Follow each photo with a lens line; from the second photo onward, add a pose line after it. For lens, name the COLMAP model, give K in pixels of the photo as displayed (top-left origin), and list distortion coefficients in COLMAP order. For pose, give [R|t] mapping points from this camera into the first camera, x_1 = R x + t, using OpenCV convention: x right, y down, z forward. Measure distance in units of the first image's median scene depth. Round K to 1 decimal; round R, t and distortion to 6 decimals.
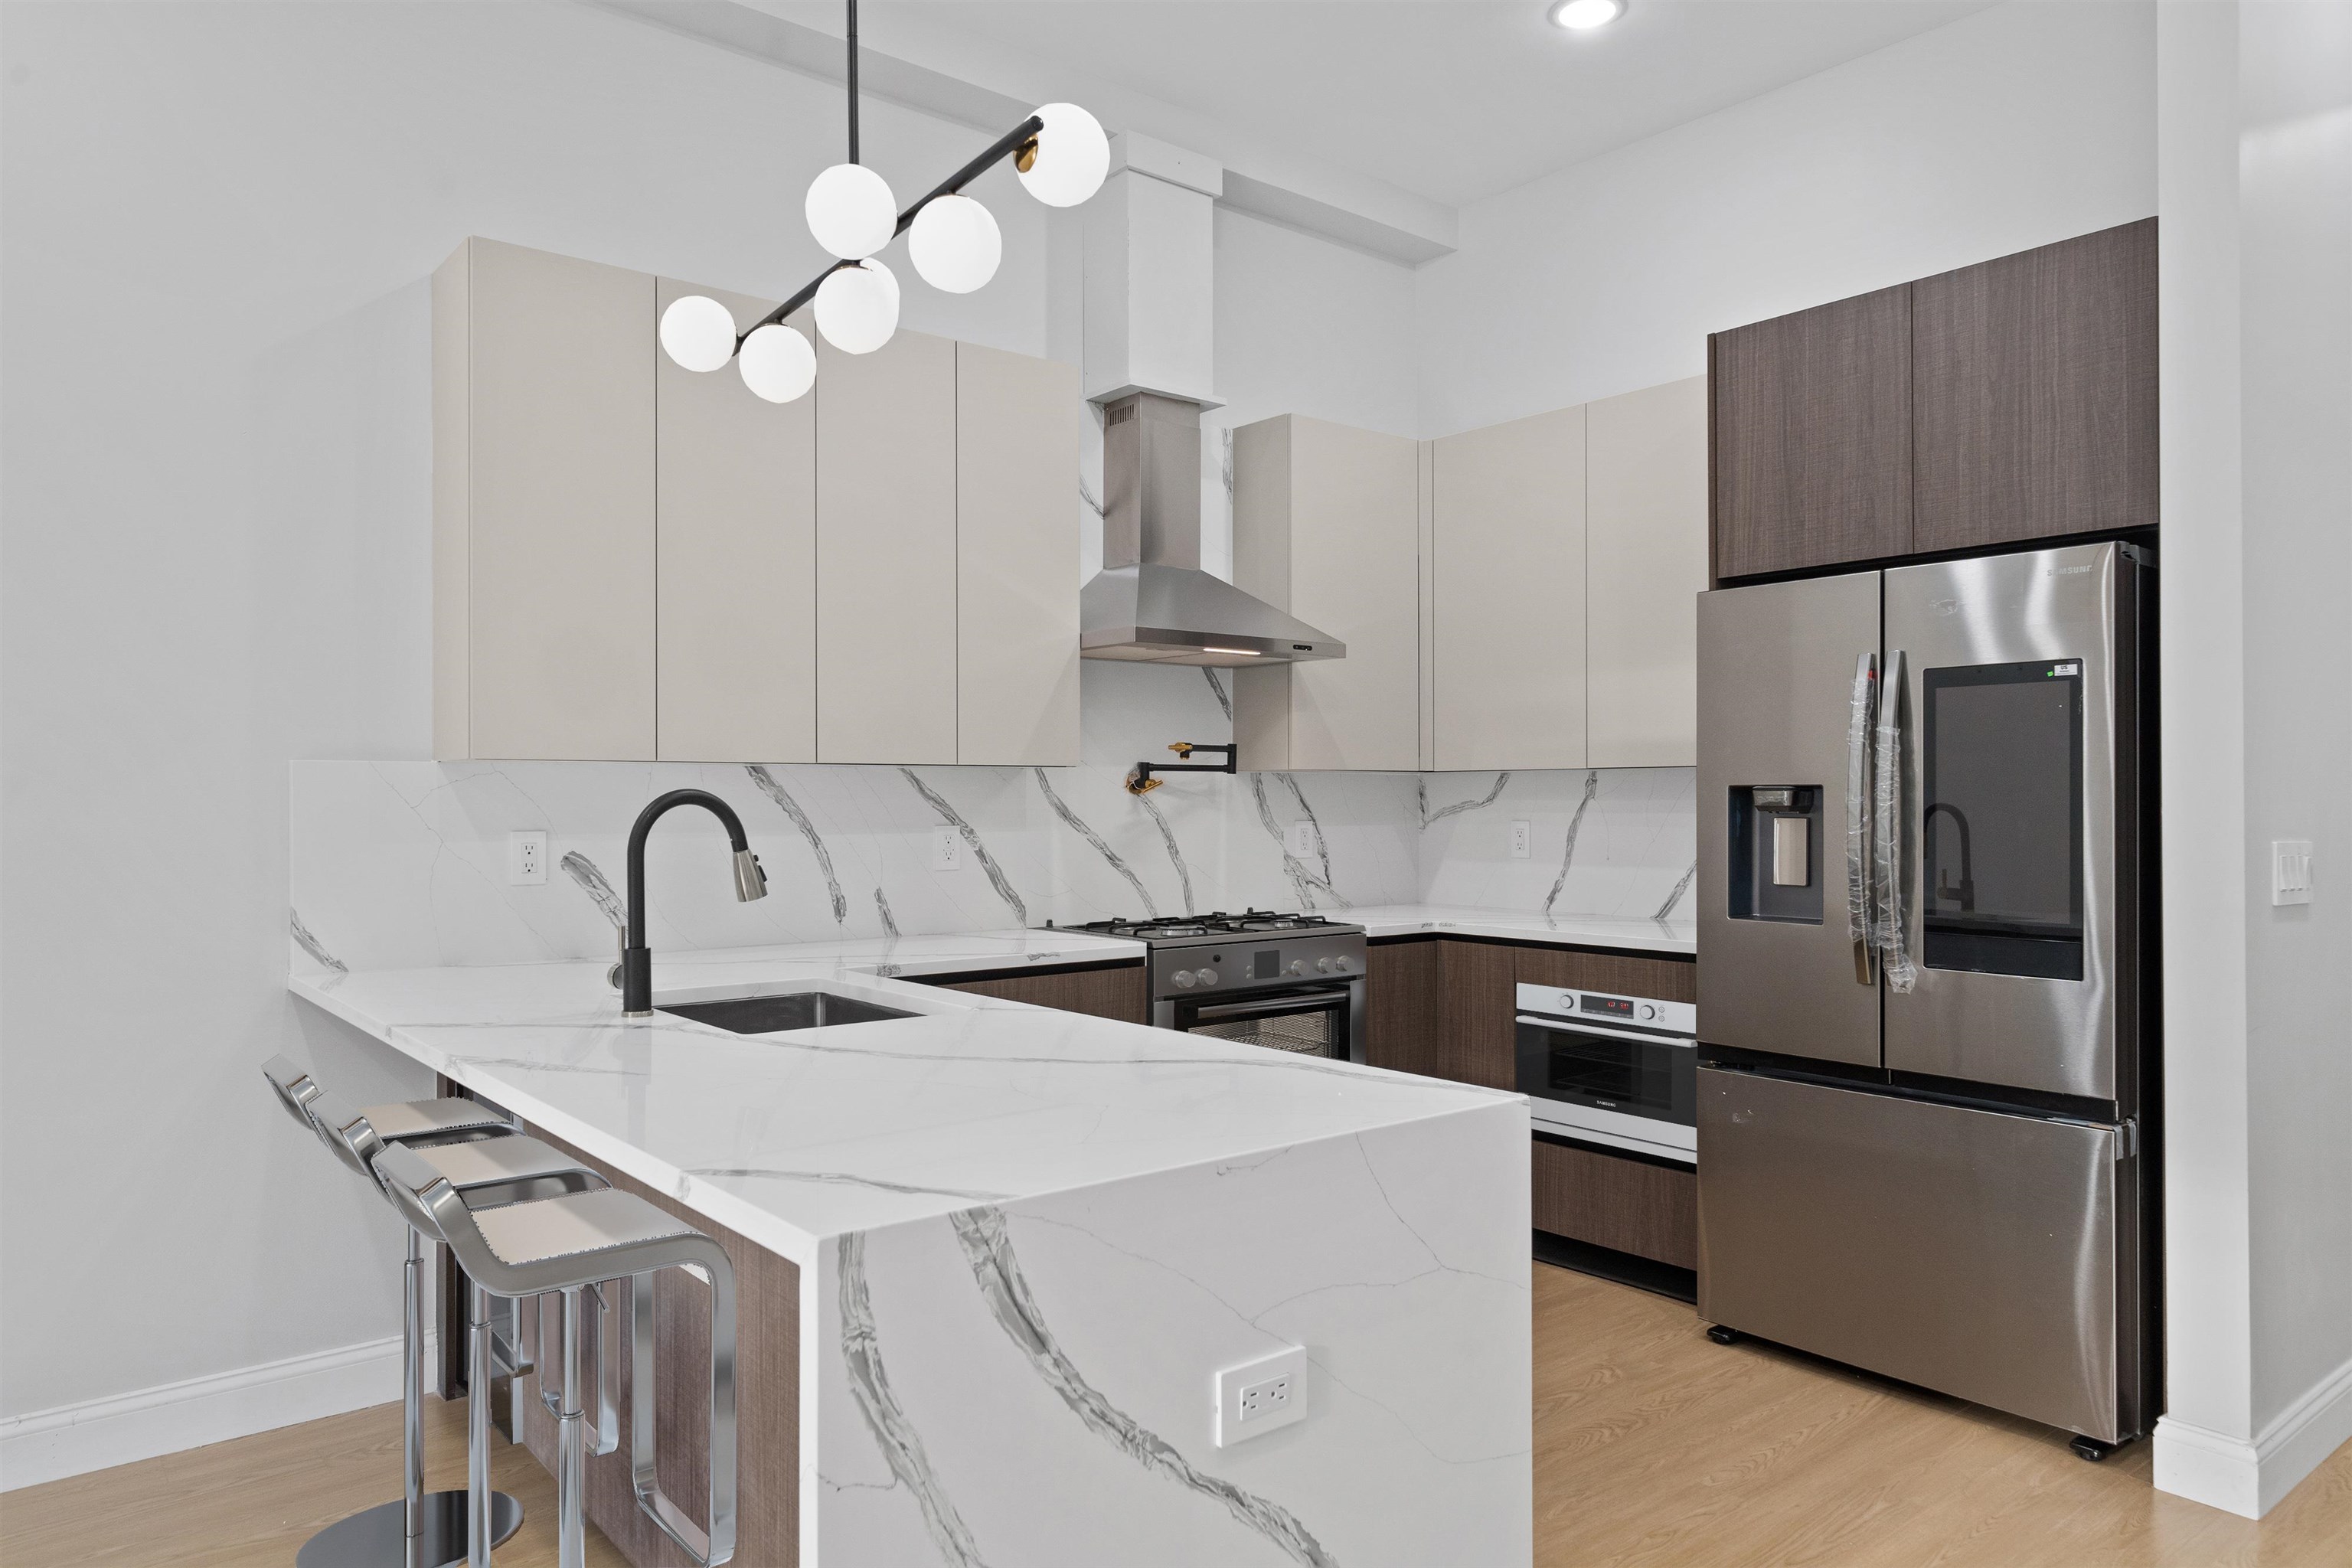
lens RADIAL K [[1521.4, 0, 1161.2], [0, 1521.4, 792.7], [0, 0, 1]] dist [0.003424, -0.004186]
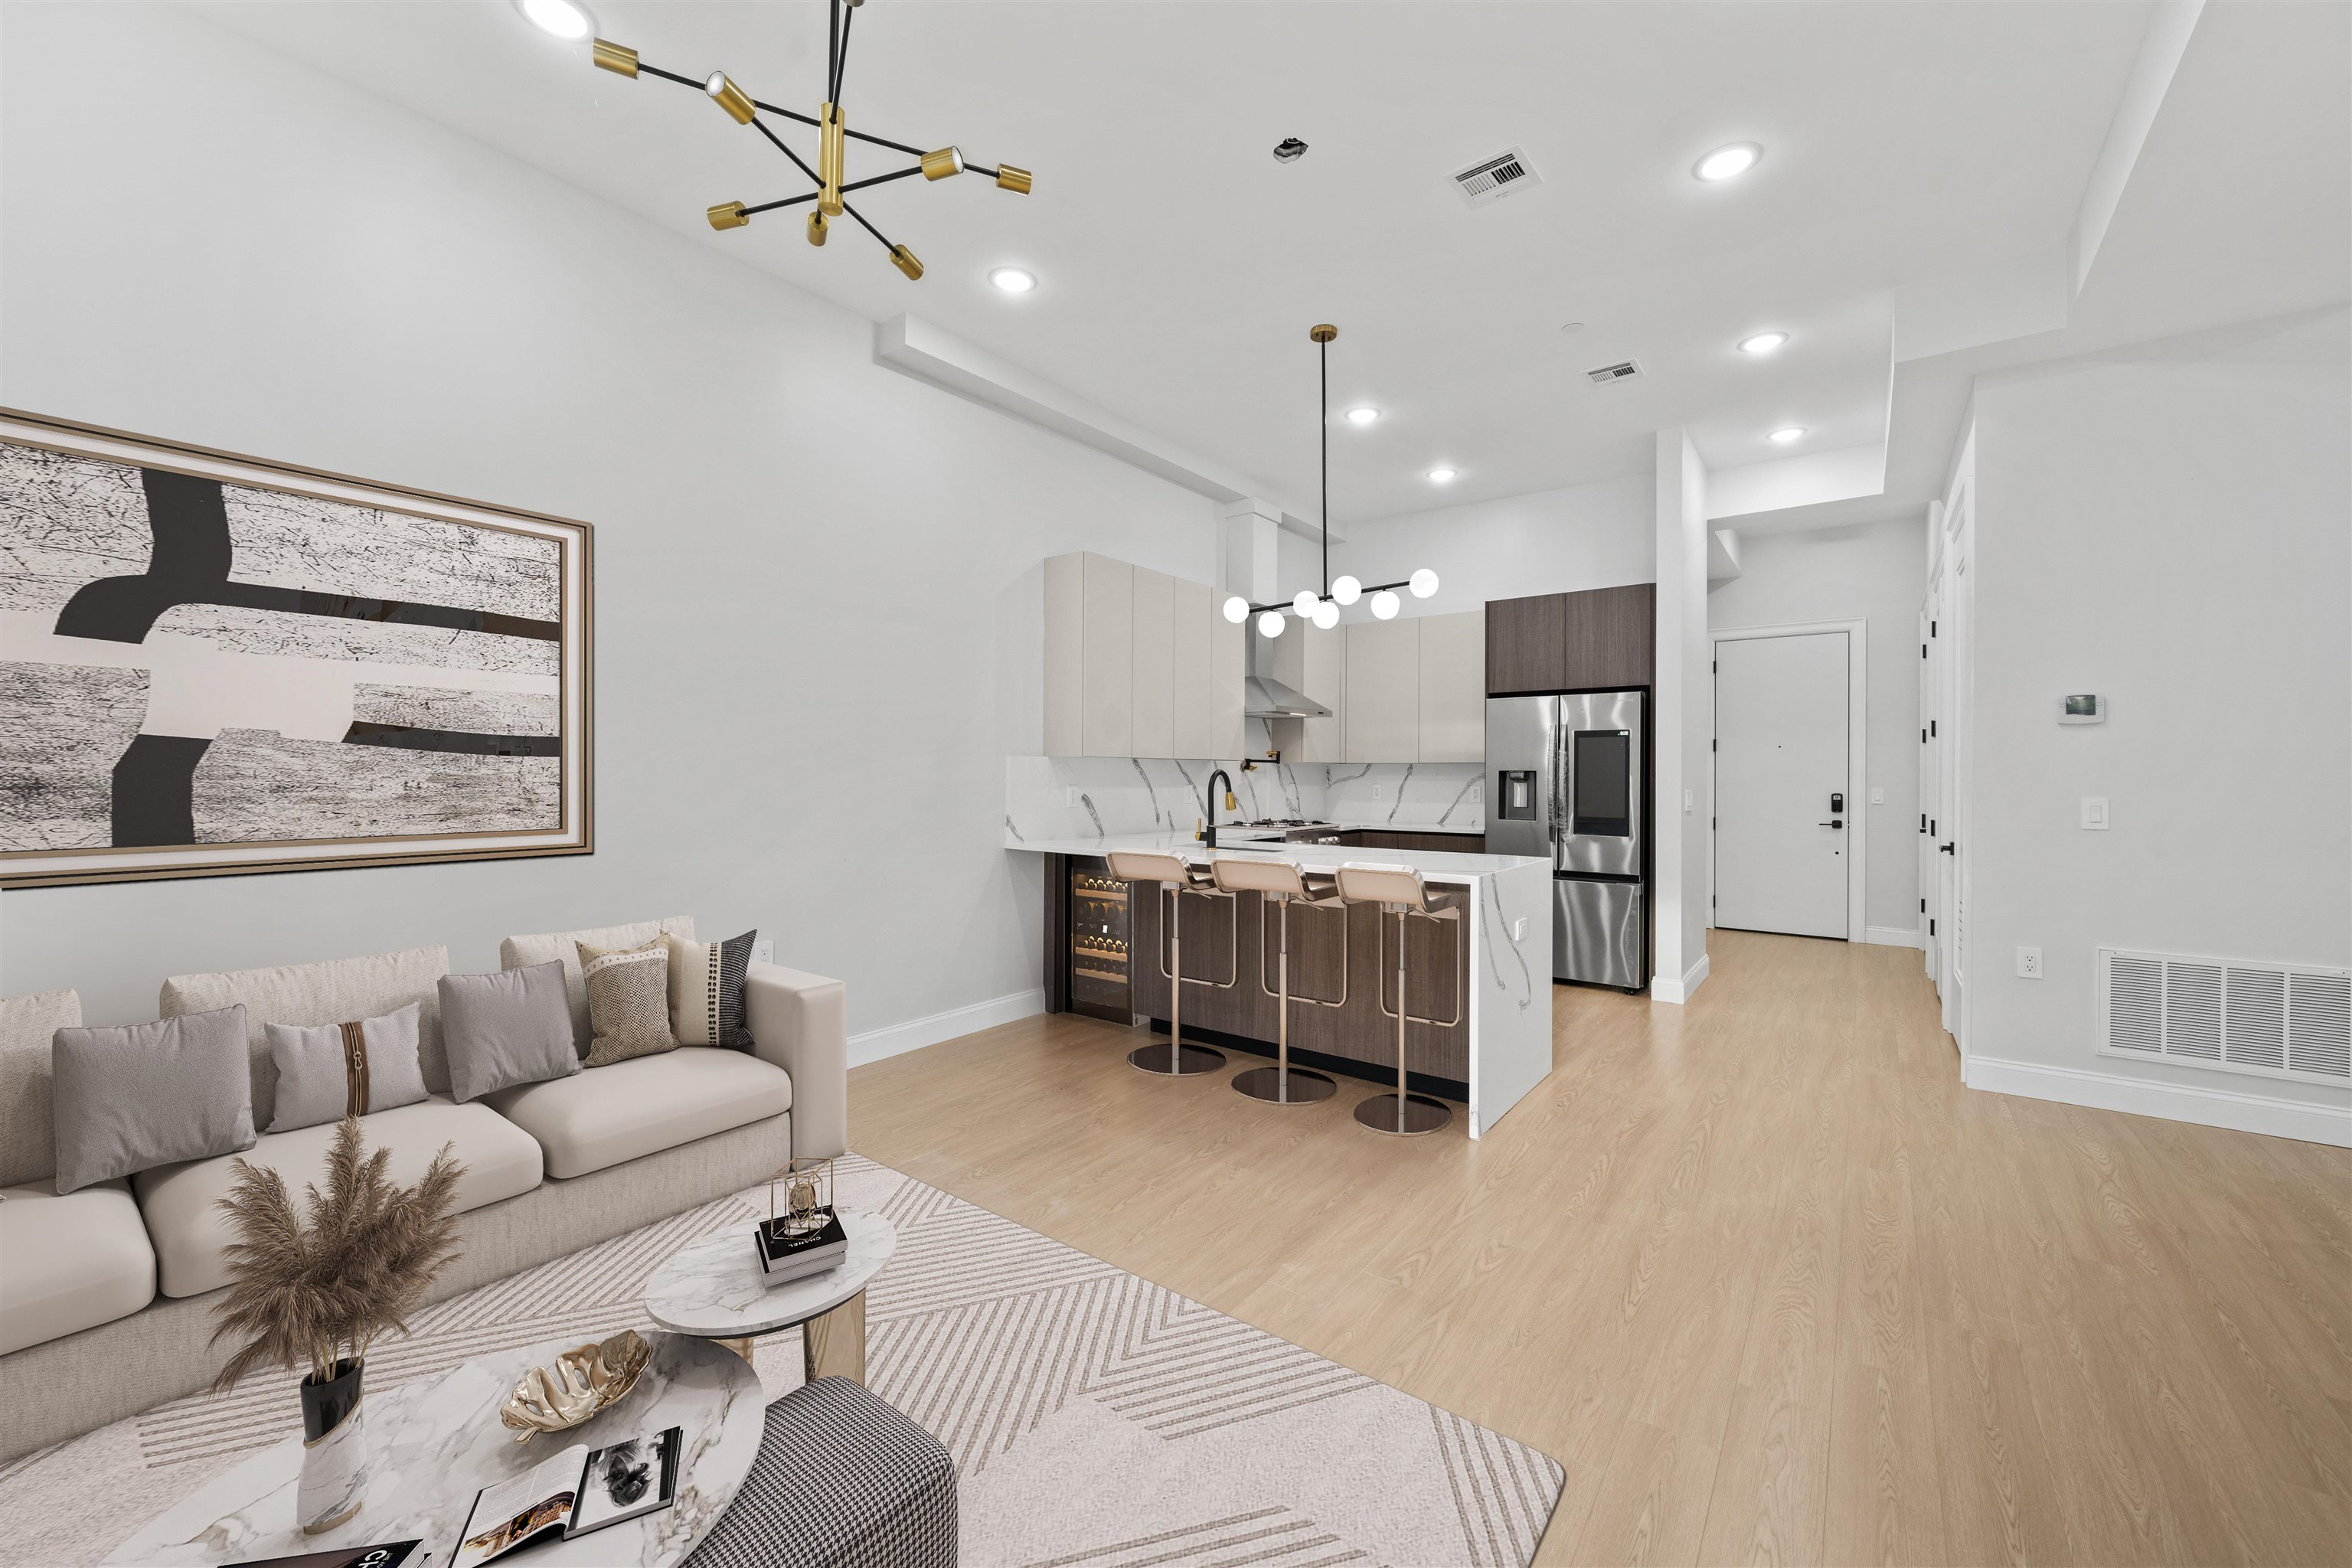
lens RADIAL K [[924.4, 0, 1166.6], [0, 924.4, 770.7], [0, 0, 1]] dist [0.000825, -0.000864]
pose [[0.971963, 0.007515, 0.235015, -0.593712], [-0.007408, 0.999972, -0.001341, 0.002128], [-0.235019, -0.000438, 0.971991, -0.467714]]
